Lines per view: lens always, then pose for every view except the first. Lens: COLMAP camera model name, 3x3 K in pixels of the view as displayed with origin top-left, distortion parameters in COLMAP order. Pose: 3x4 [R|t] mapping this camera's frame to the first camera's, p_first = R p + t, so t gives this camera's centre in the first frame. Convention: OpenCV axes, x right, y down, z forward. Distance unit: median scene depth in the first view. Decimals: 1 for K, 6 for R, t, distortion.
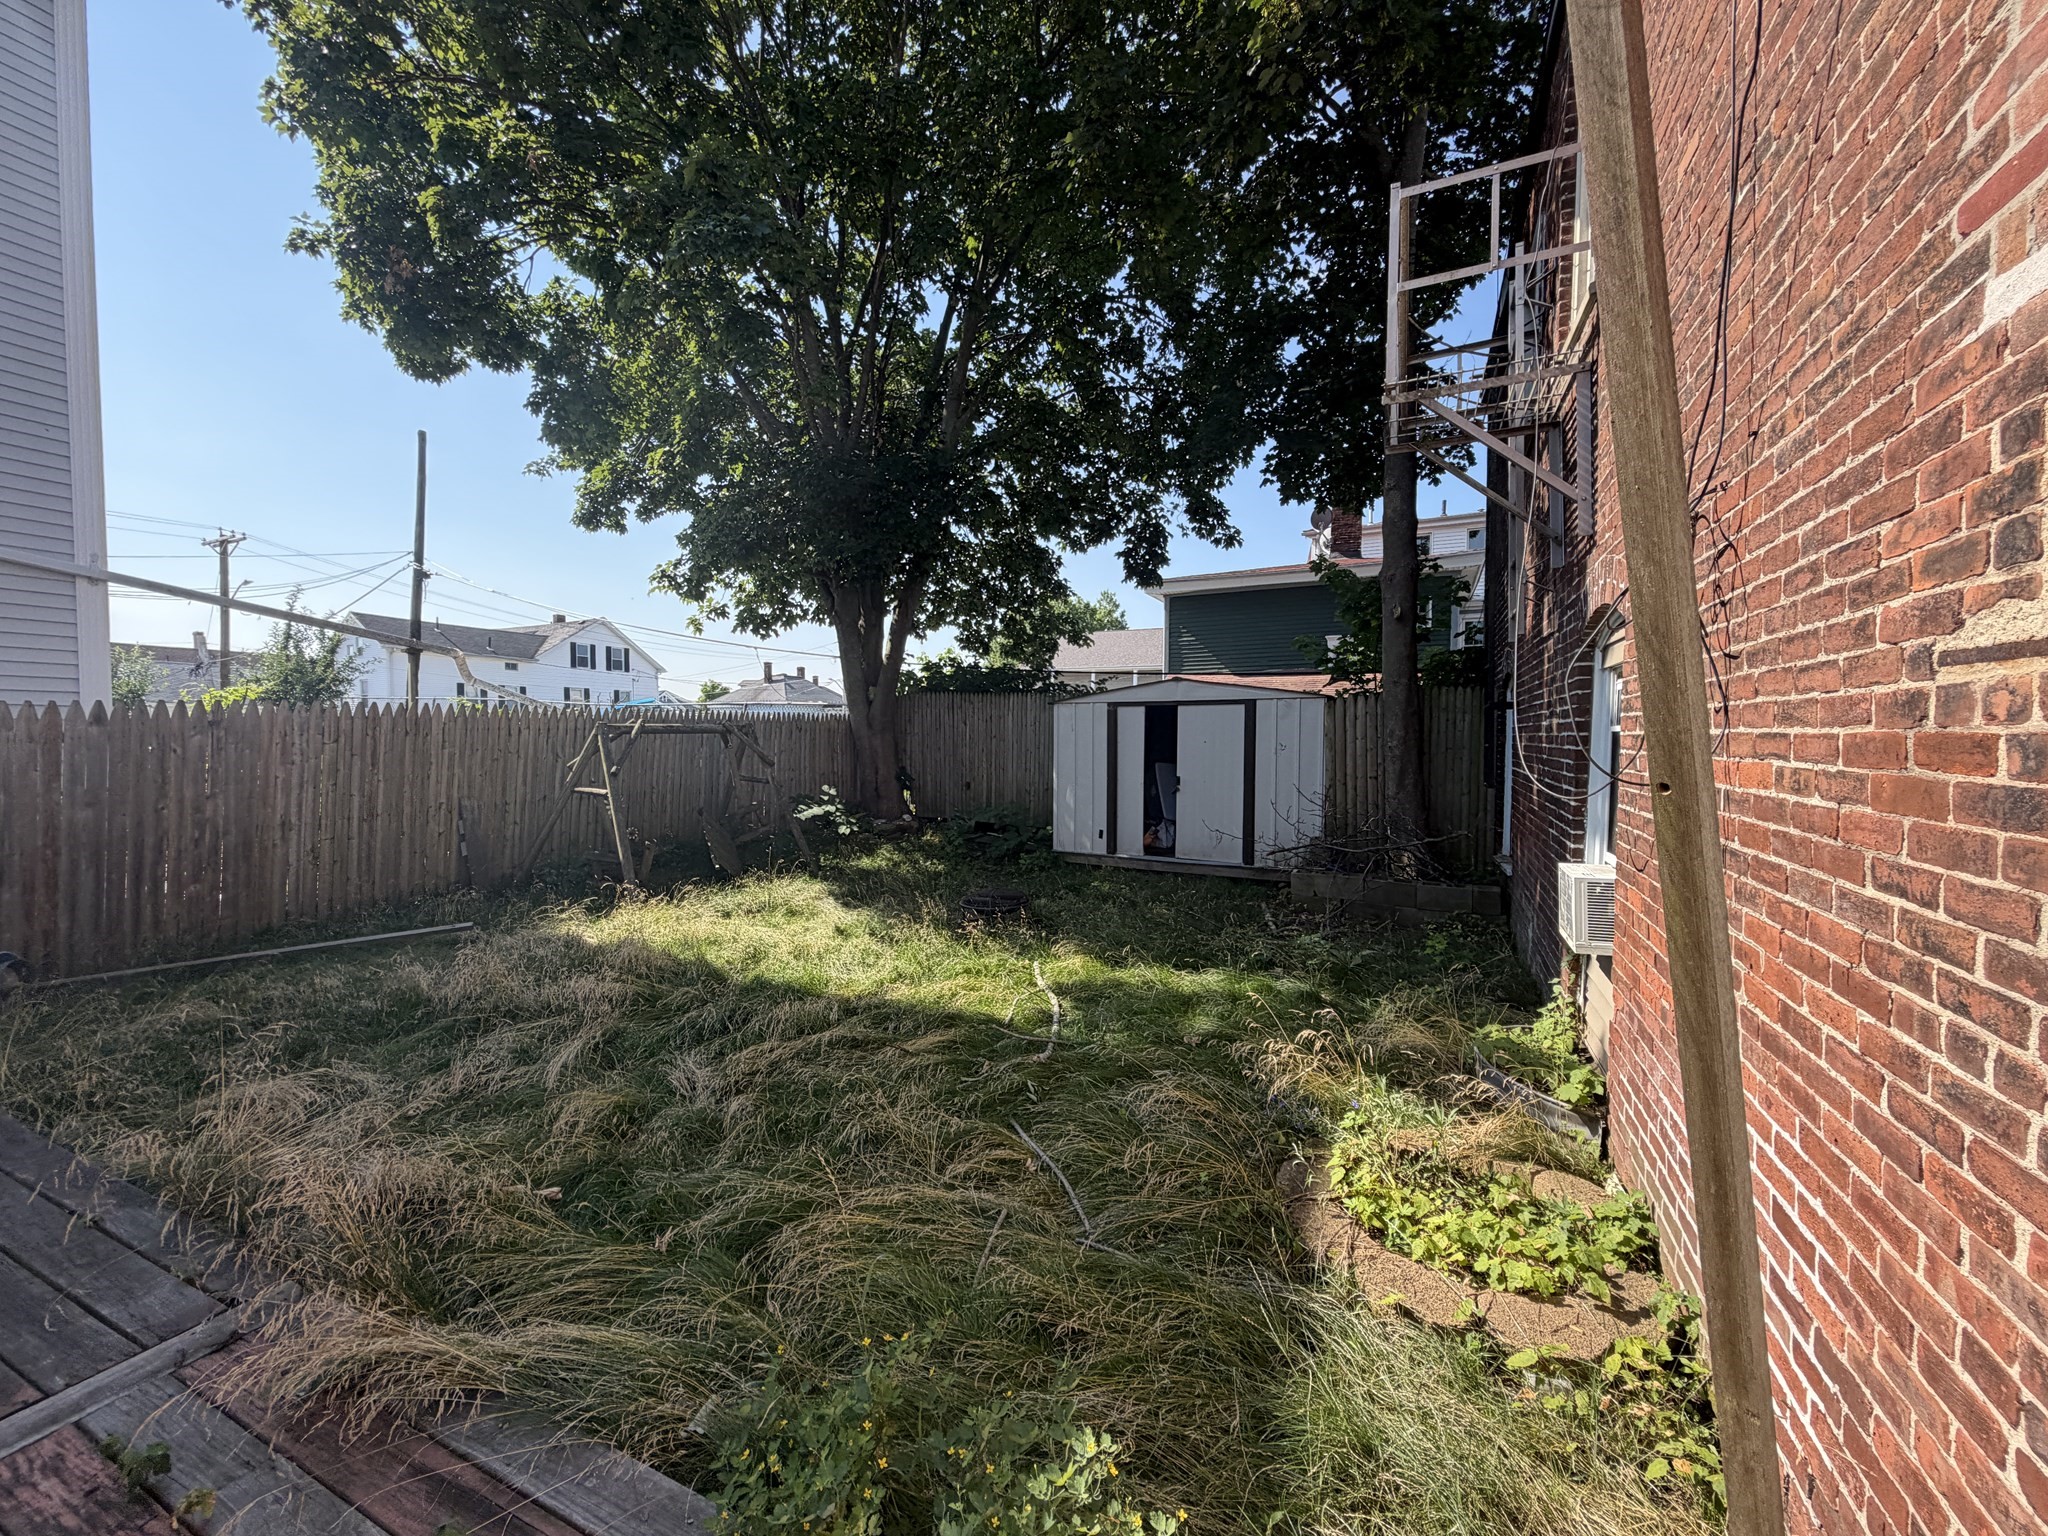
lens RADIAL K [[816.8, 0, 1017.5], [0, 816.8, 769.8], [0, 0, 1]] dist [0.000631, 0.000156]
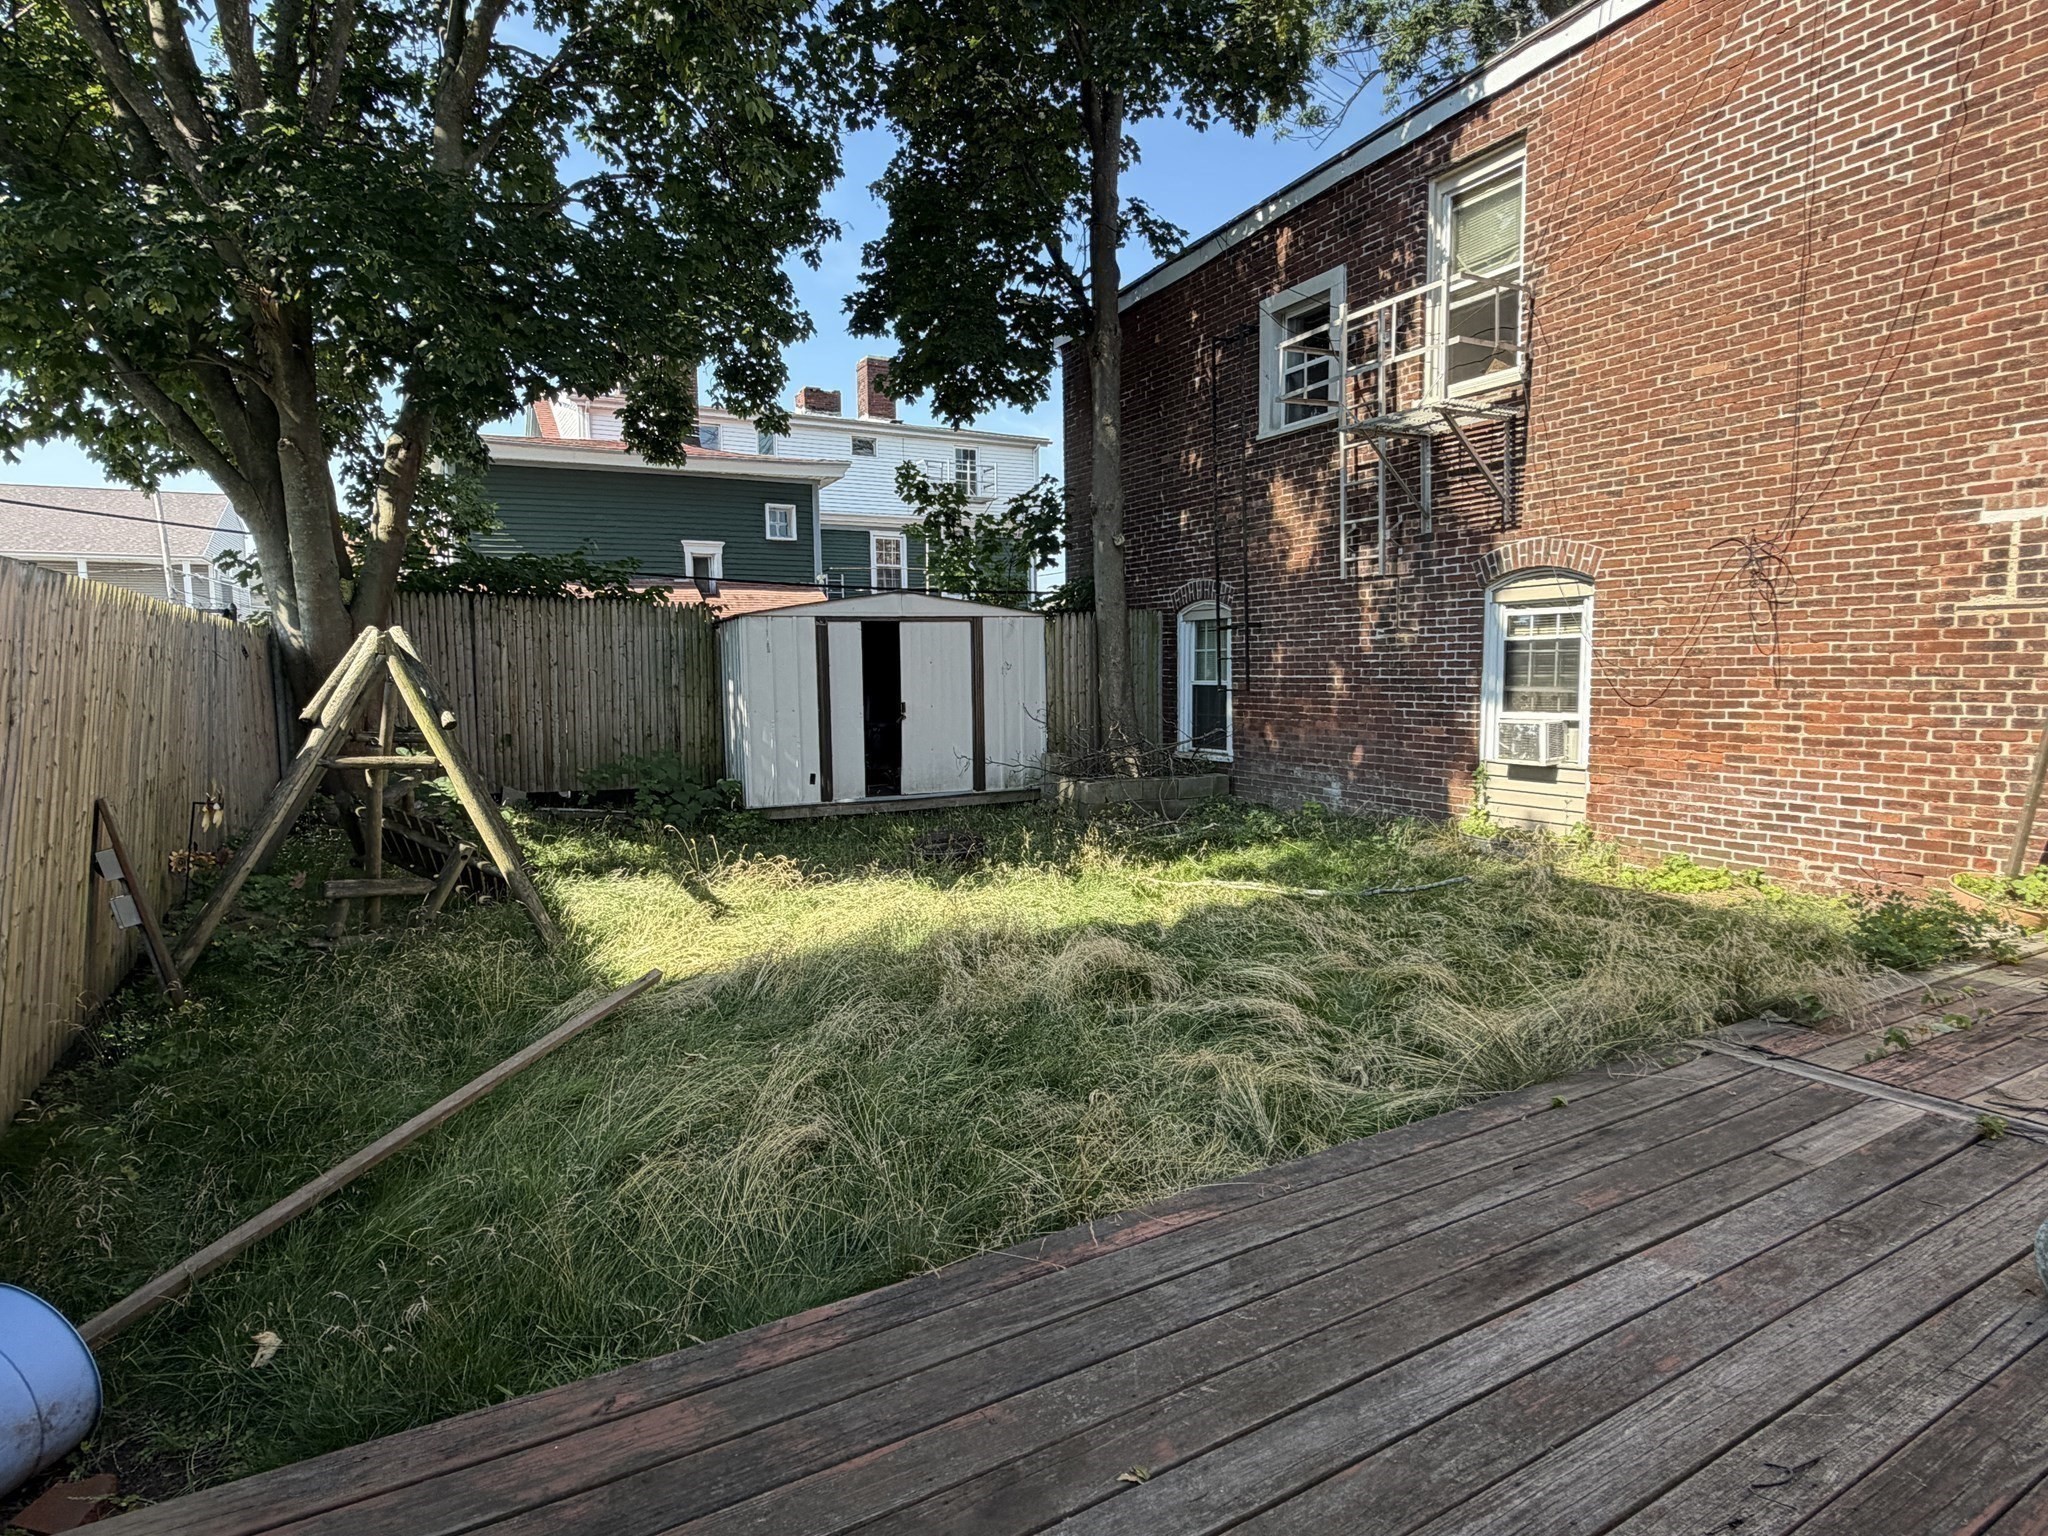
lens RADIAL K [[1101.5, 0, 1025.3], [0, 1101.5, 767.3], [0, 0, 1]] dist [0.003484, -0.001256]
pose [[0.574599, -0.088926, 0.813590, -0.869527], [0.052964, 0.996036, 0.071462, 0.000147], [-0.816720, 0.002029, 0.577031, 0.251867]]
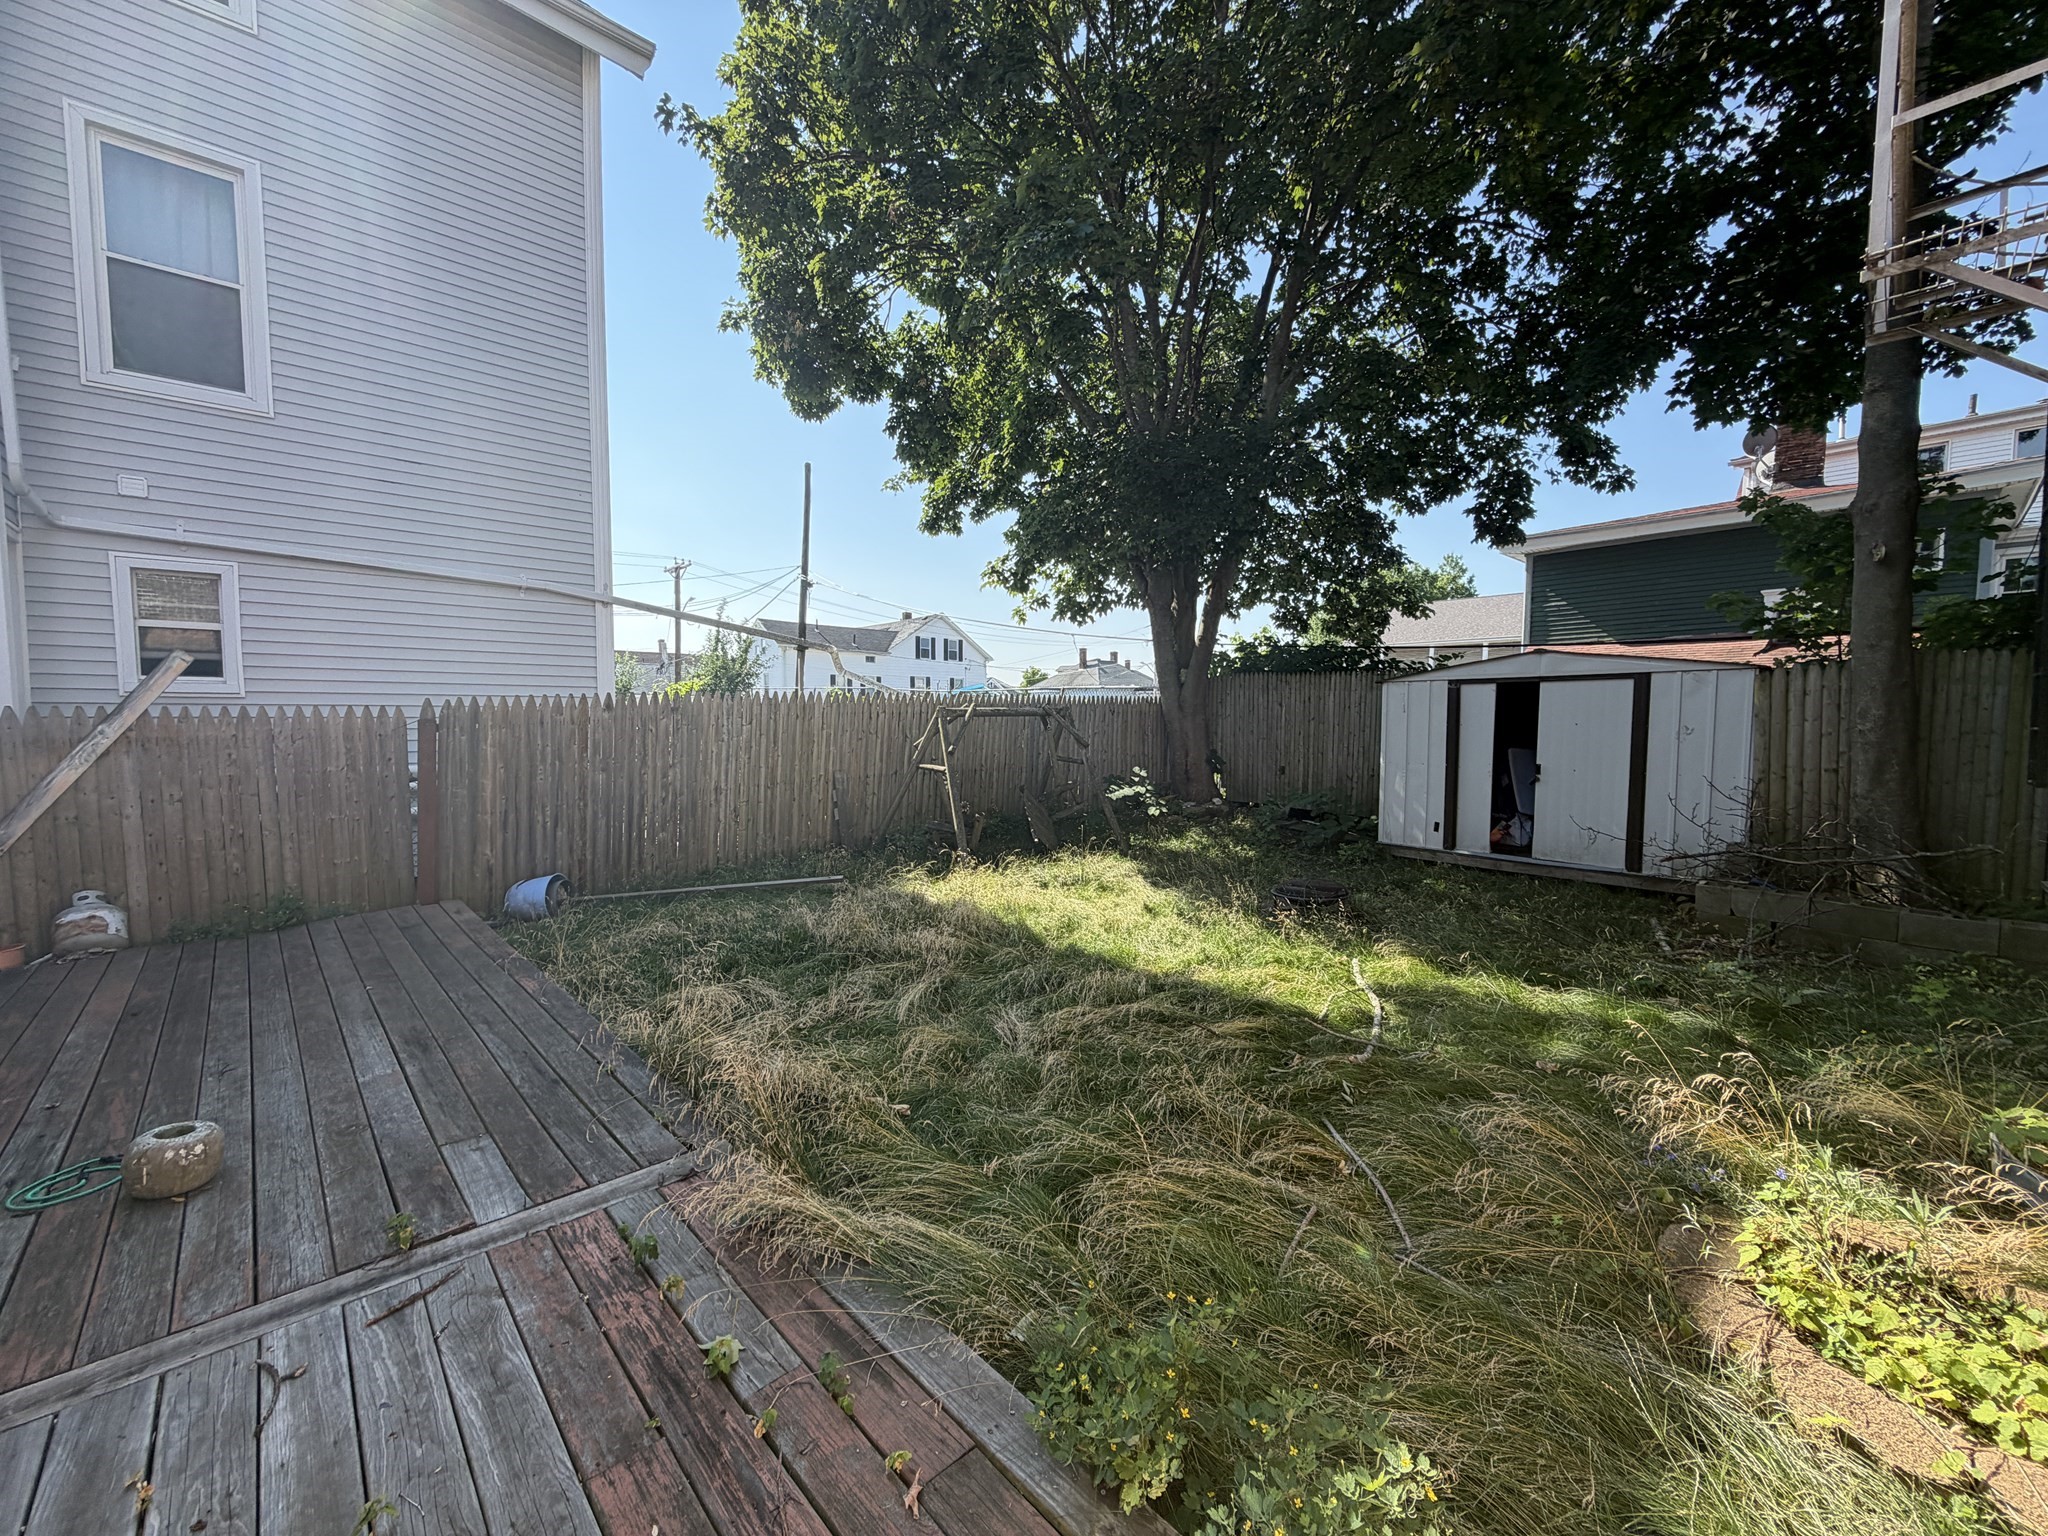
lens RADIAL K [[816.8, 0, 1017.5], [0, 816.8, 769.8], [0, 0, 1]] dist [0.000631, 0.000156]
pose [[0.930605, 0.020489, -0.365450, 0.000075], [-0.012883, 0.999647, 0.023240, 0.001244], [0.365797, -0.016919, 0.930541, -0.006287]]
